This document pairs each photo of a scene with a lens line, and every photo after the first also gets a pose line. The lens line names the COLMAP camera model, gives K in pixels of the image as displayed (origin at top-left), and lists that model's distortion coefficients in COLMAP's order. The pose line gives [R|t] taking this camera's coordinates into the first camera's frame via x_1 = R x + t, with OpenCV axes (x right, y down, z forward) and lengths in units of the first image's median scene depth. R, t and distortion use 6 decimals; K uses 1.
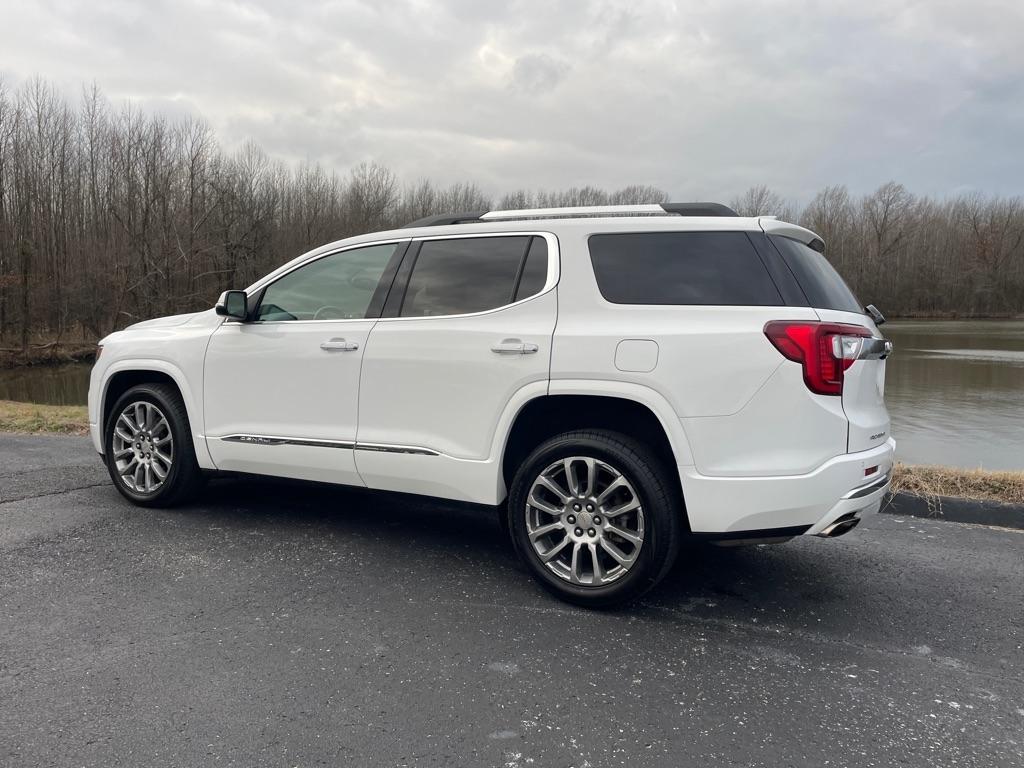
lens RADIAL K [[768.7, 0, 513.2], [0, 768.7, 369.8], [0, 0, 1]] dist [0.096537, -0.119420]
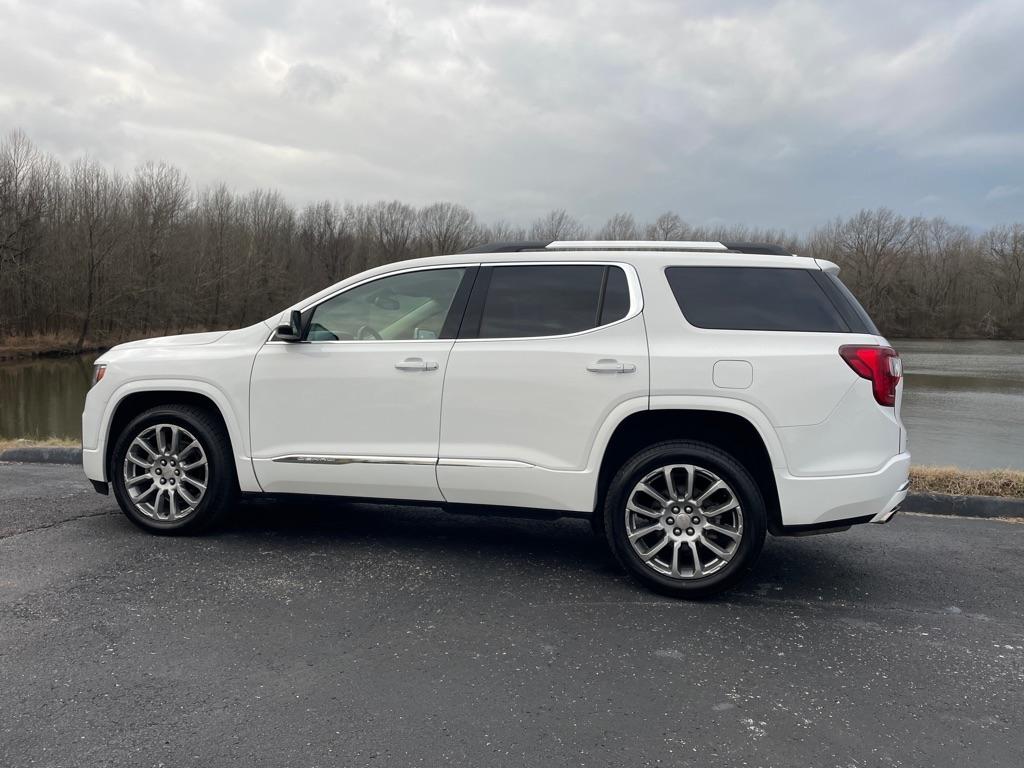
lens RADIAL K [[768.7, 0, 513.2], [0, 768.7, 369.8], [0, 0, 1]] dist [0.096537, -0.119420]
pose [[0.967649, -0.003770, 0.252273, -0.419174], [0.008334, 0.999820, -0.017025, -0.007834], [-0.252164, 0.018576, 0.967506, -0.031735]]
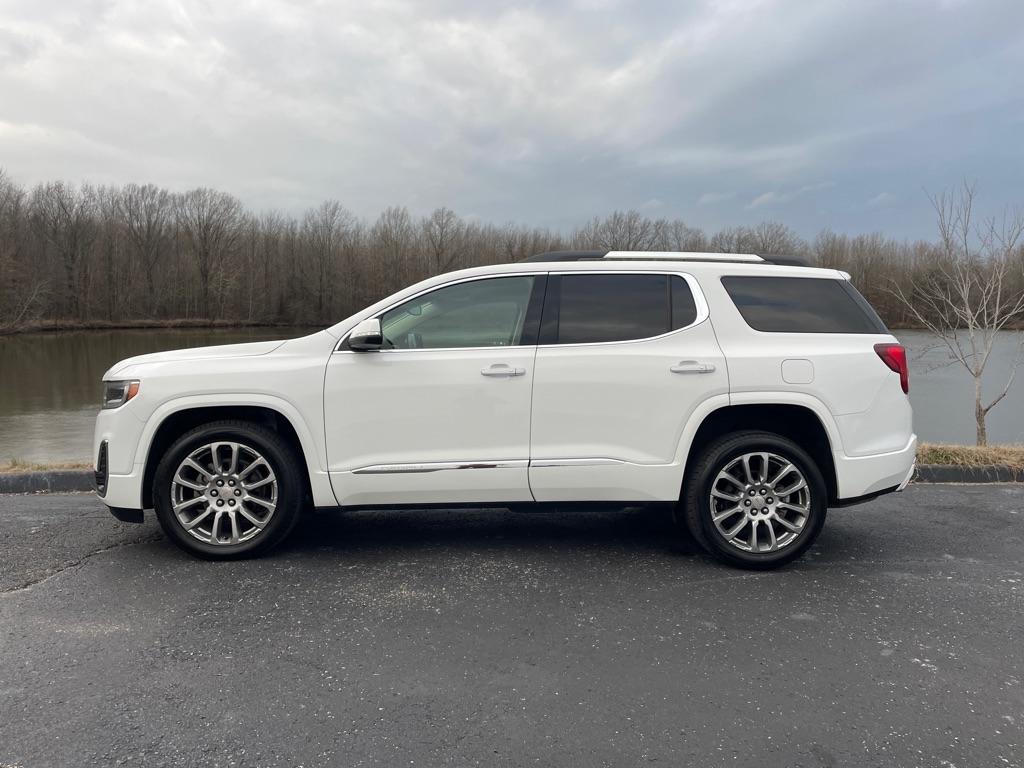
lens RADIAL K [[768.7, 0, 513.2], [0, 768.7, 369.8], [0, 0, 1]] dist [0.096537, -0.119420]
pose [[0.855341, -0.032687, 0.517033, -0.886792], [0.039289, 0.999226, -0.001827, -0.036055], [-0.516573, 0.021876, 0.855964, 0.103601]]
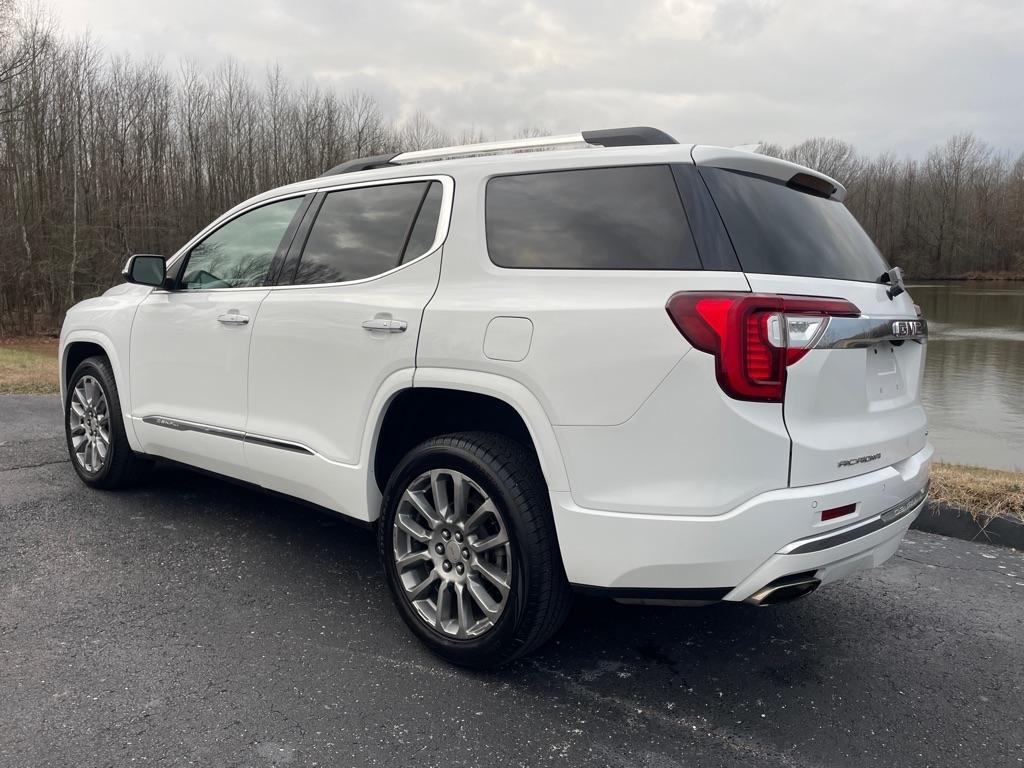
lens RADIAL K [[768.7, 0, 513.2], [0, 768.7, 369.8], [0, 0, 1]] dist [0.096537, -0.119420]
pose [[0.977714, 0.021813, -0.208805, 0.298774], [-0.012518, 0.998875, 0.045733, -0.020774], [0.209568, -0.042100, 0.976887, 0.263410]]
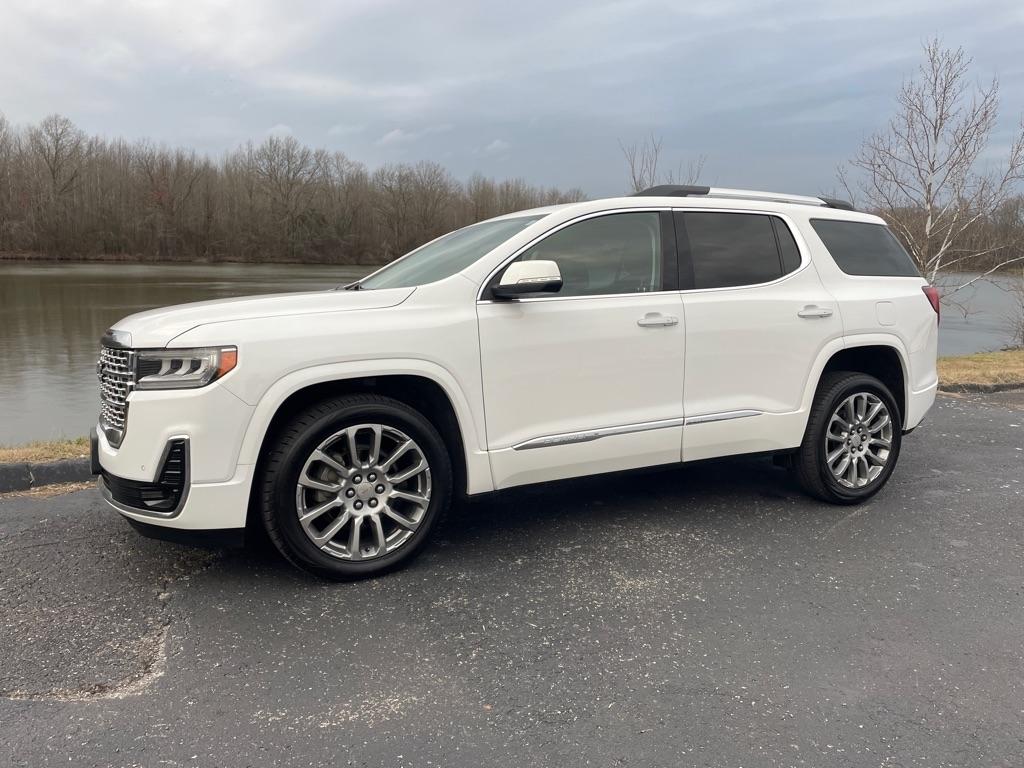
lens RADIAL K [[768.7, 0, 513.2], [0, 768.7, 369.8], [0, 0, 1]] dist [0.096537, -0.119420]
pose [[0.554800, -0.113253, 0.824239, -1.287275], [0.052827, 0.993488, 0.100951, -0.088942], [-0.830305, -0.012466, 0.557170, 0.726029]]
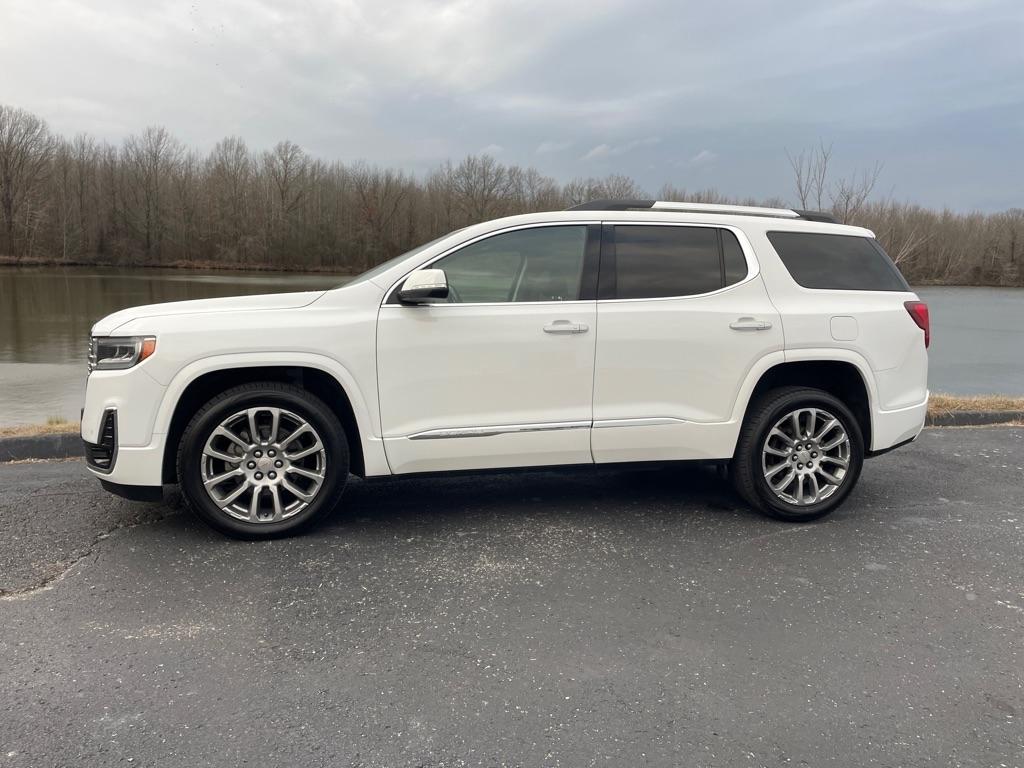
lens RADIAL K [[769.4, 0, 518.2], [0, 769.4, 376.8], [0, 0, 1]] dist [0.093147, -0.117896]
pose [[0.734612, -0.080179, 0.673733, -1.103720], [0.032749, 0.996026, 0.082826, -0.061599], [-0.677697, -0.038781, 0.734318, 0.360290]]
